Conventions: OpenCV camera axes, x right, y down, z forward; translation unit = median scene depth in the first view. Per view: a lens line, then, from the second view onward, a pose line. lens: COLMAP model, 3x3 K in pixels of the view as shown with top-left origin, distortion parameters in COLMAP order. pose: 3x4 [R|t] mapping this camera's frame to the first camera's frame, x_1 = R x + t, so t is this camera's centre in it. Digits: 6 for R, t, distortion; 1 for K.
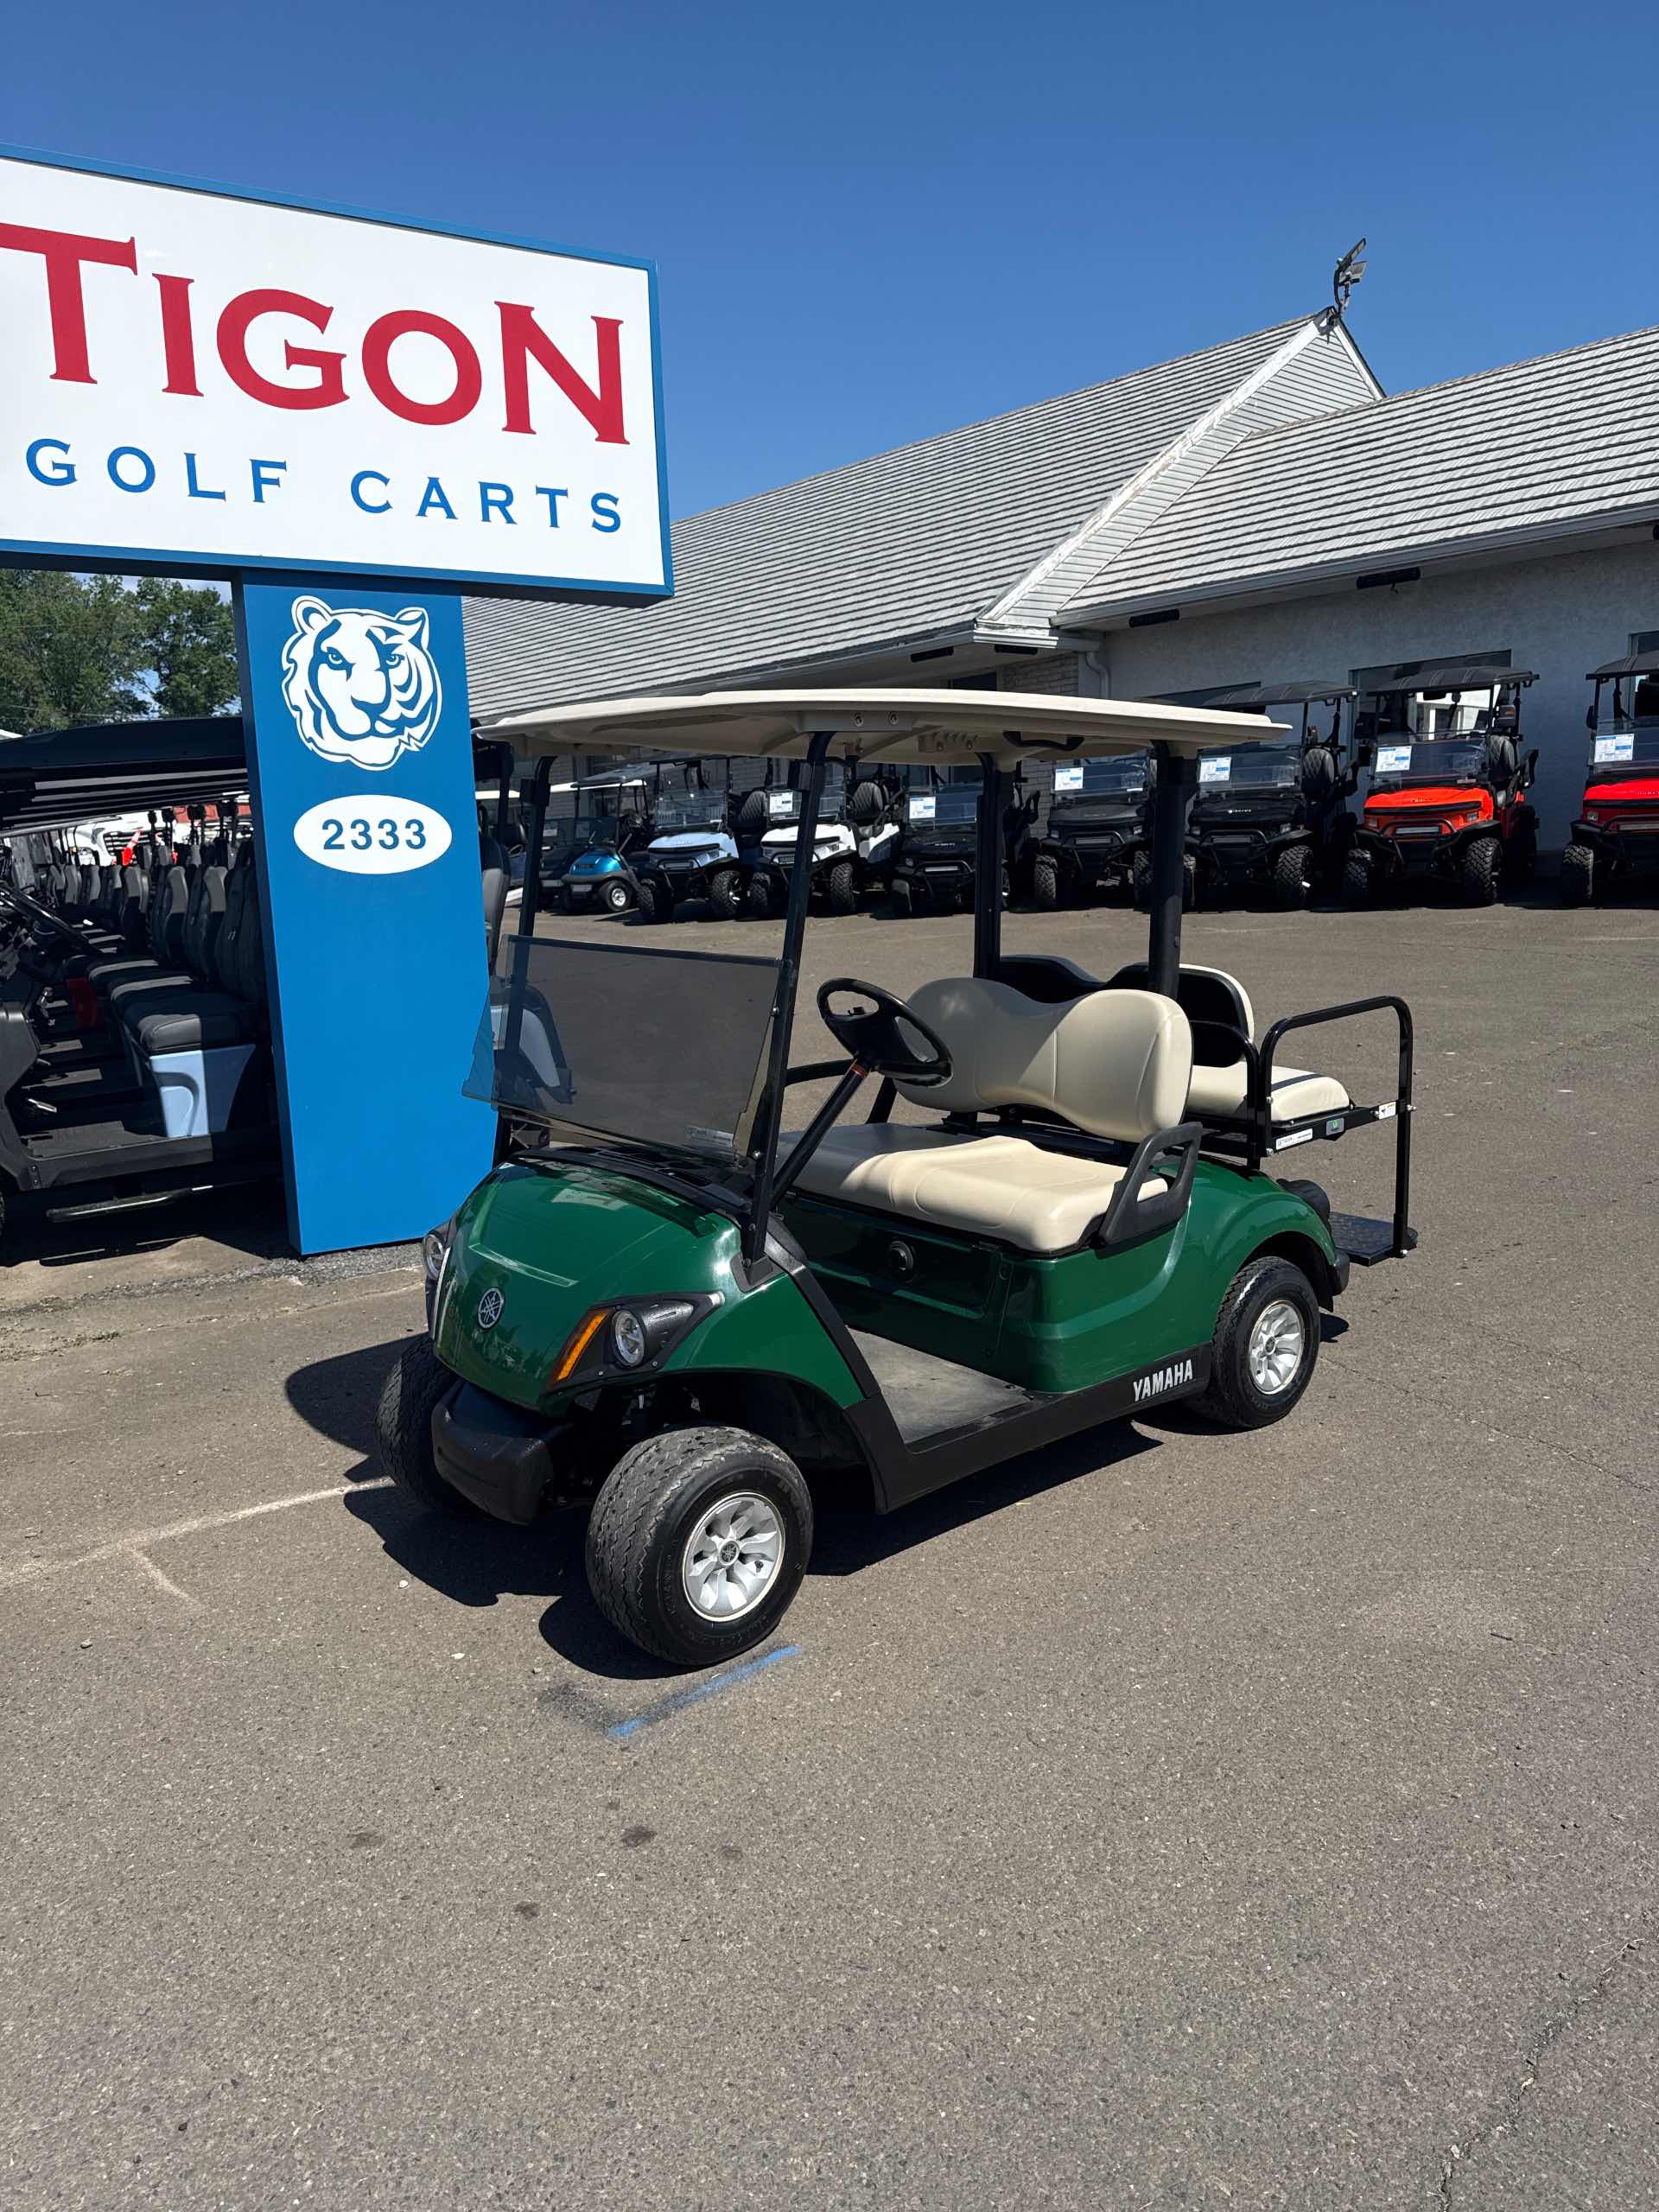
lens RADIAL K [[1626.1, 0, 825.6], [0, 1626.1, 1105.4], [0, 0, 1]] dist [0.045349, -0.054736]
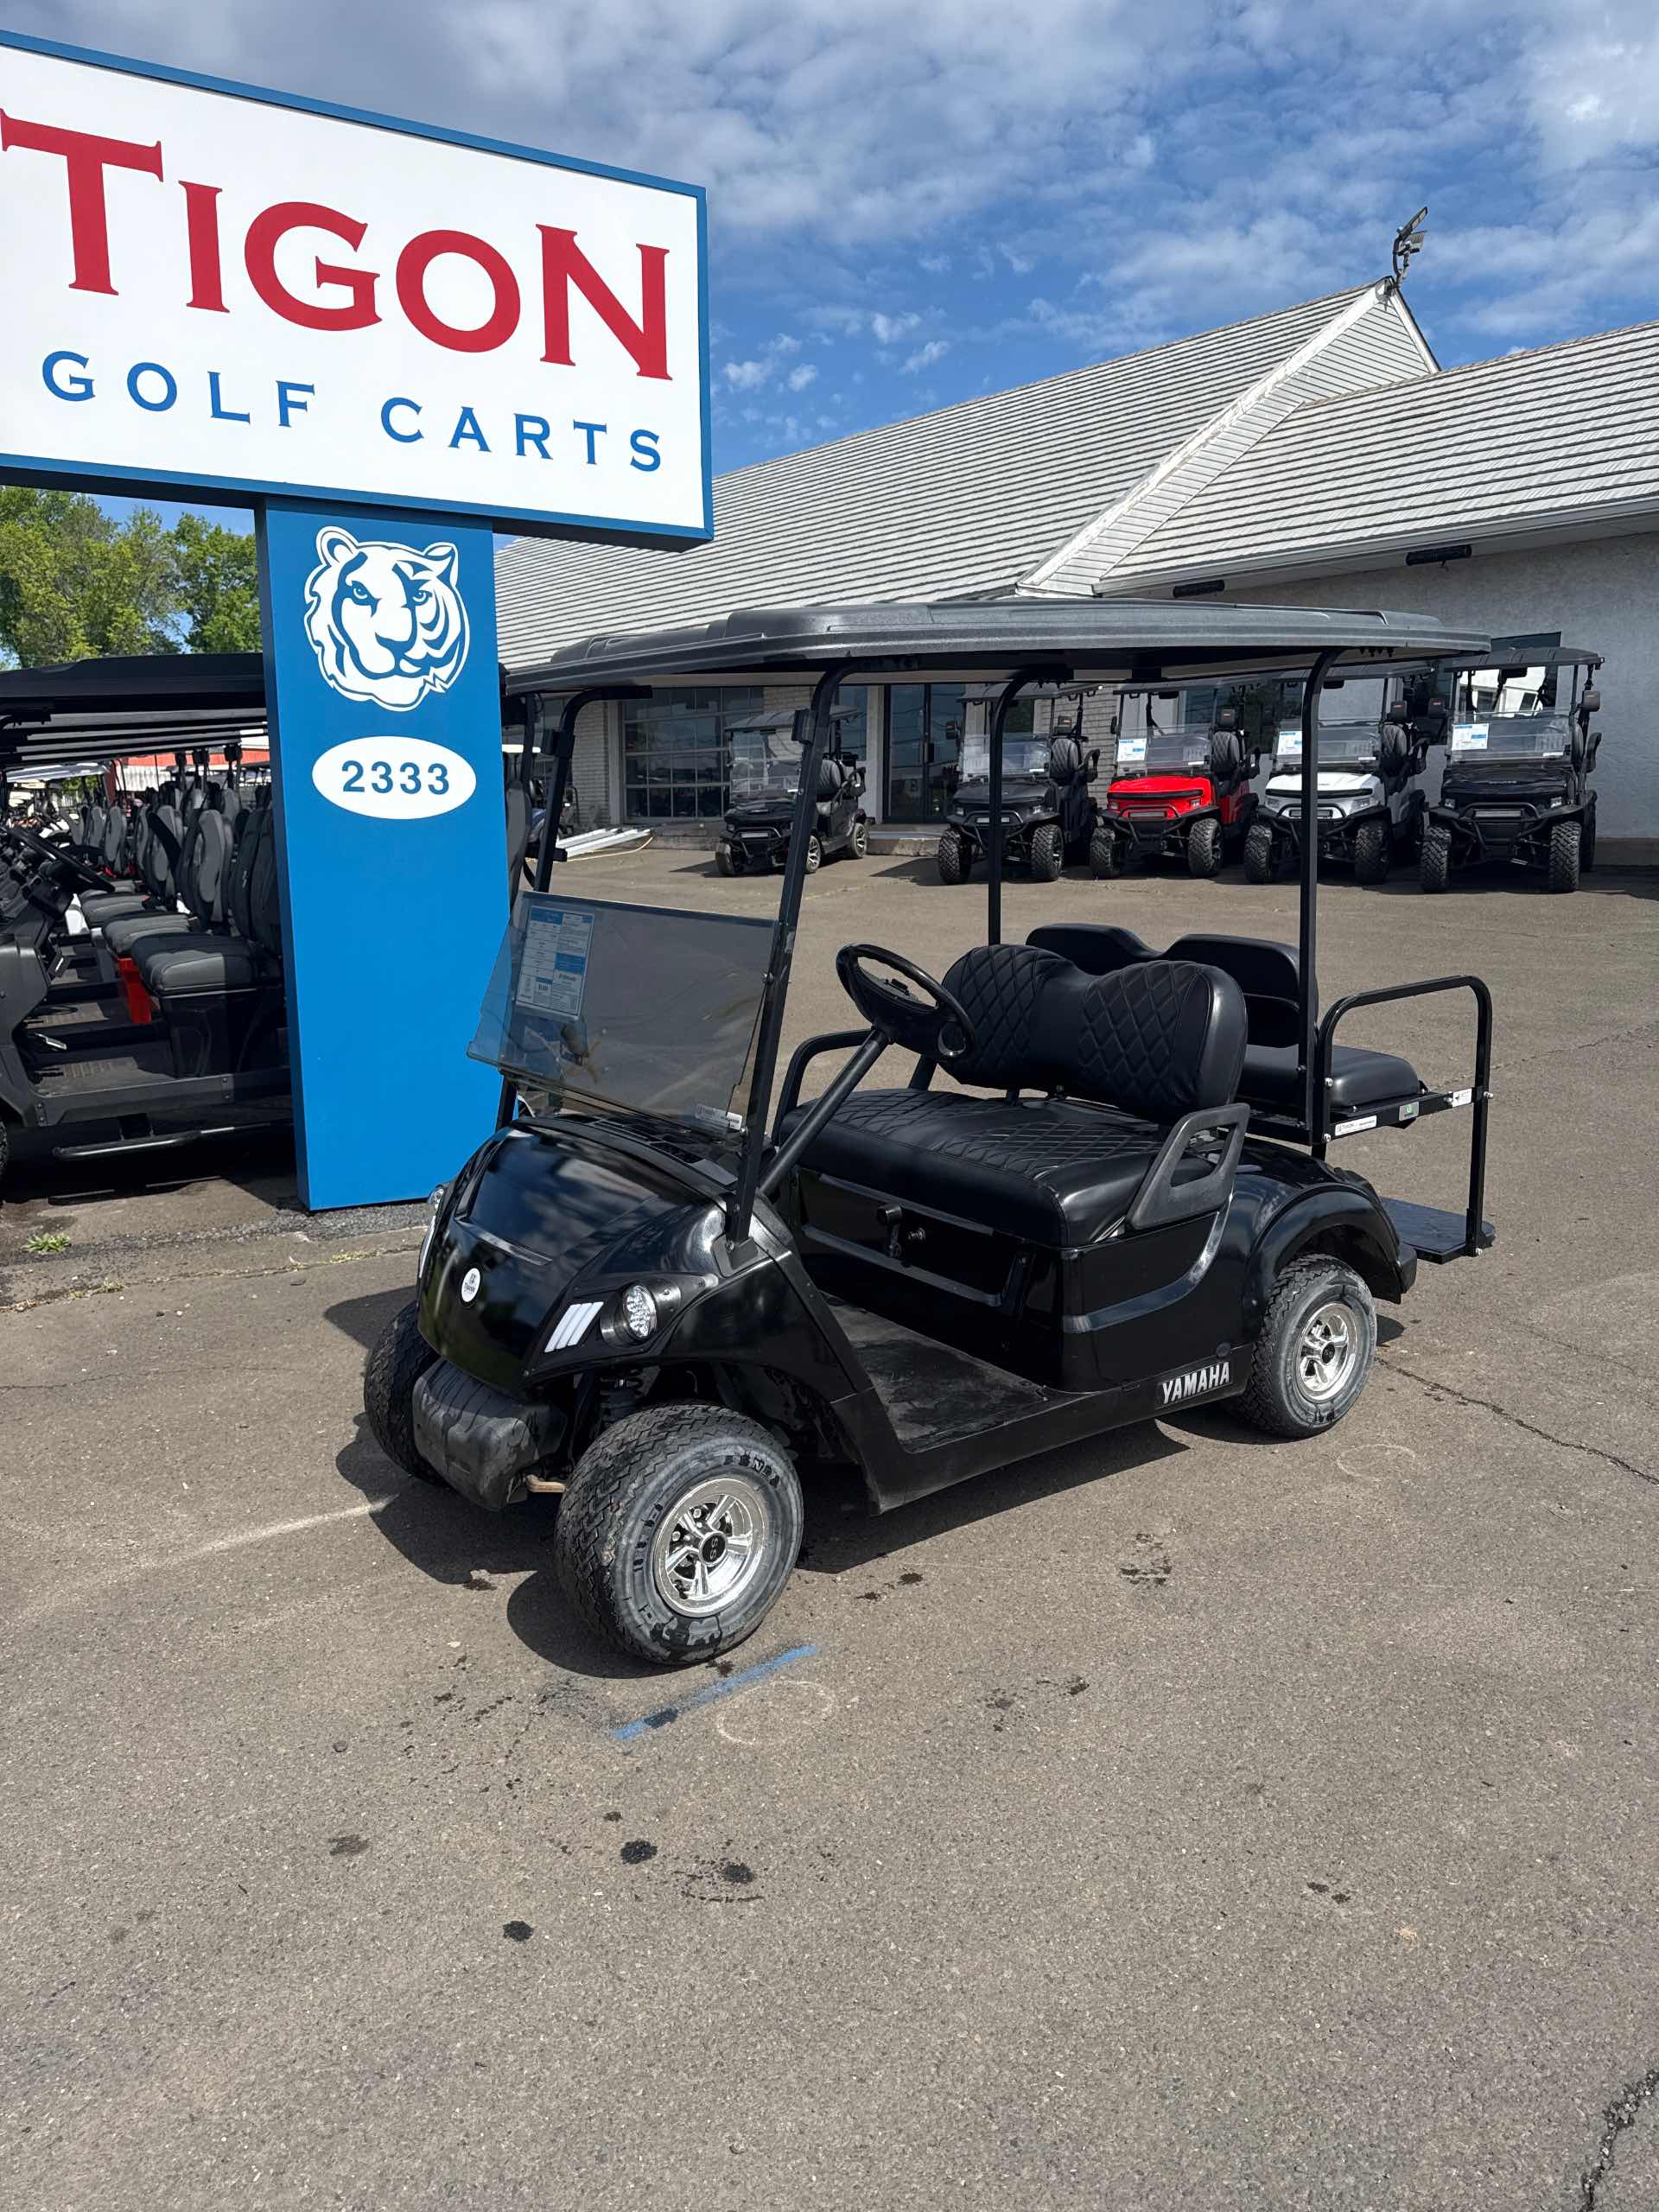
lens RADIAL K [[1617.9, 0, 844.4], [0, 1617.9, 1102.2], [0, 0, 1]] dist [0.035376, -0.037235]
pose [[0.999483, 0.032160, -0.000182, -0.005061], [-0.032150, 0.999307, 0.018750, -0.000874], [0.000785, -0.018734, 0.999824, 0.037182]]
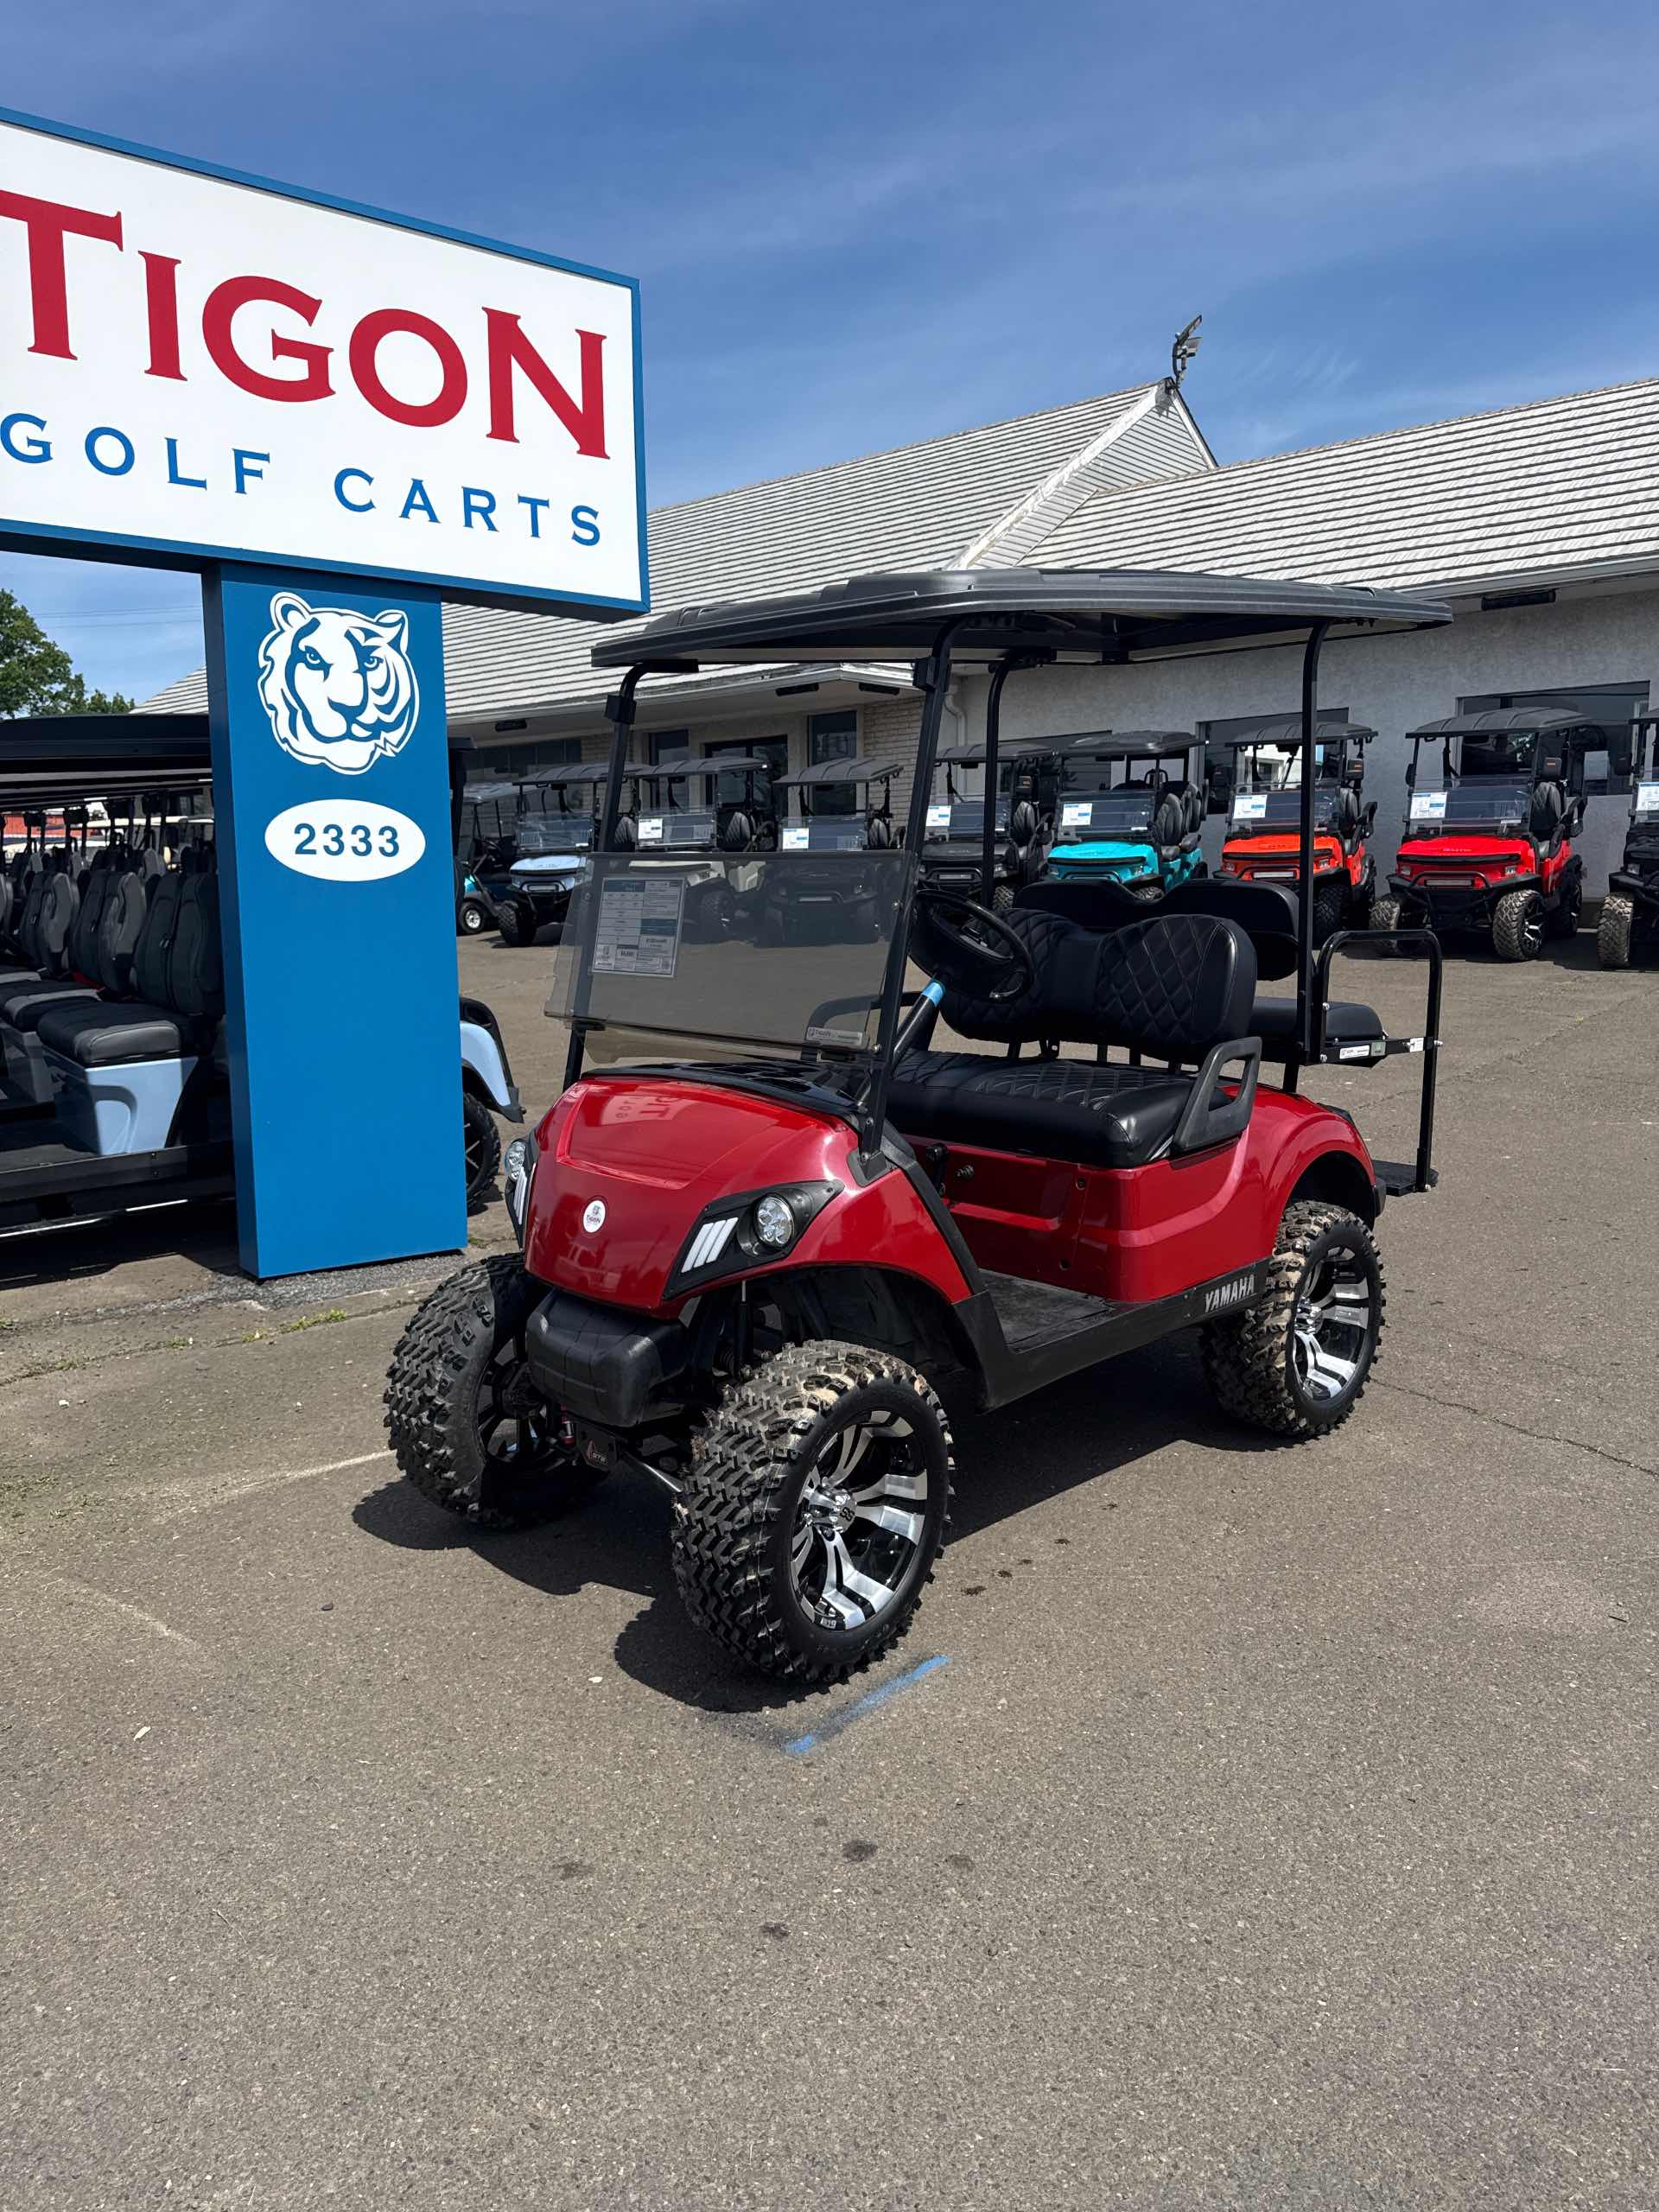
lens RADIAL K [[1630.1, 0, 831.8], [0, 1630.1, 1087.7], [0, 0, 1]] dist [0.042019, -0.048871]
pose [[0.990452, 0.009721, 0.137513, -0.125097], [-0.005223, 0.999440, -0.033037, 0.010609], [-0.137757, 0.032003, 0.989949, 0.007483]]
